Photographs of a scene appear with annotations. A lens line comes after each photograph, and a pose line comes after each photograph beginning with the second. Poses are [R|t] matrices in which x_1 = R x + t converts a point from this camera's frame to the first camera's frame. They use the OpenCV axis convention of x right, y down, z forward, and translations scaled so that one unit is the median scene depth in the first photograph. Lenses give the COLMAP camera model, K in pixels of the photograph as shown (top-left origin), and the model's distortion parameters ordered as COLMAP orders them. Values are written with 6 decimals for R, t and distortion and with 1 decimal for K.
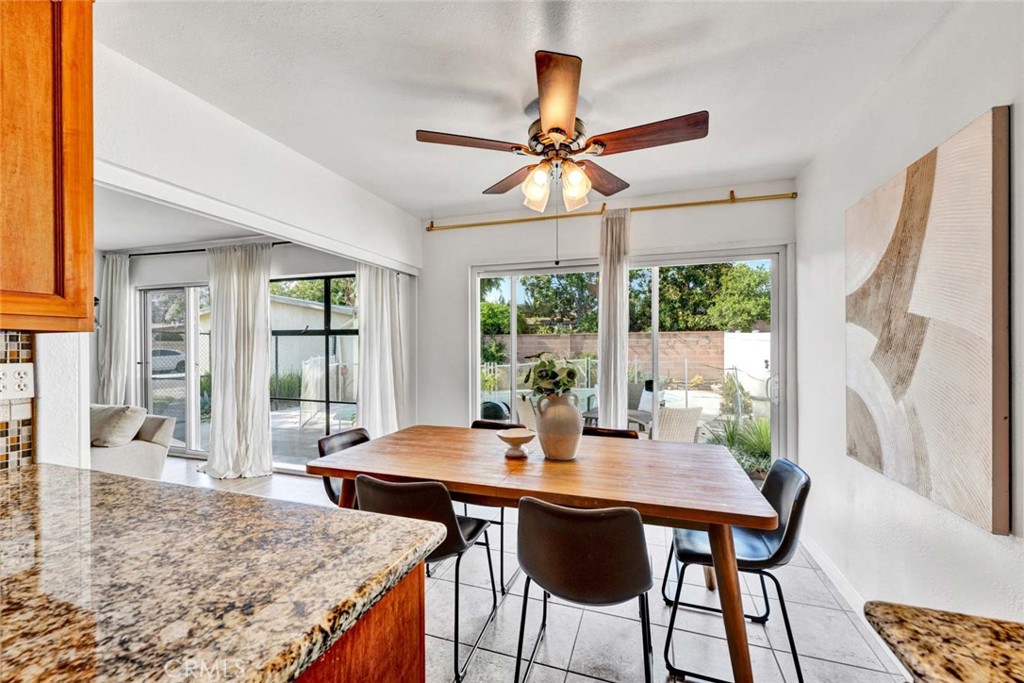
lens RADIAL K [[416.3, 0, 516.6], [0, 416.3, 345.7], [0, 0, 1]] dist [-0.000148, 0.000264]
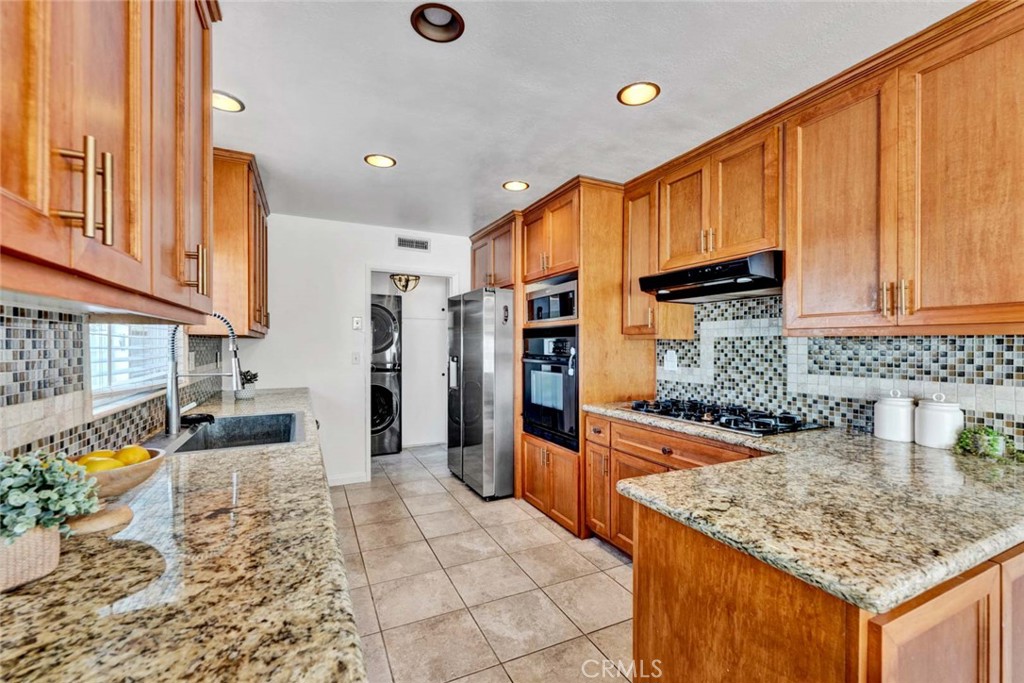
lens RADIAL K [[416.3, 0, 509.3], [0, 416.3, 343.6], [0, 0, 1]] dist [-0.000148, 0.000264]
pose [[-0.707884, -0.002439, -0.706325, 0.939460], [-0.009440, 0.999937, 0.006009, -0.007621], [0.706266, 0.010921, -0.707862, 1.252601]]
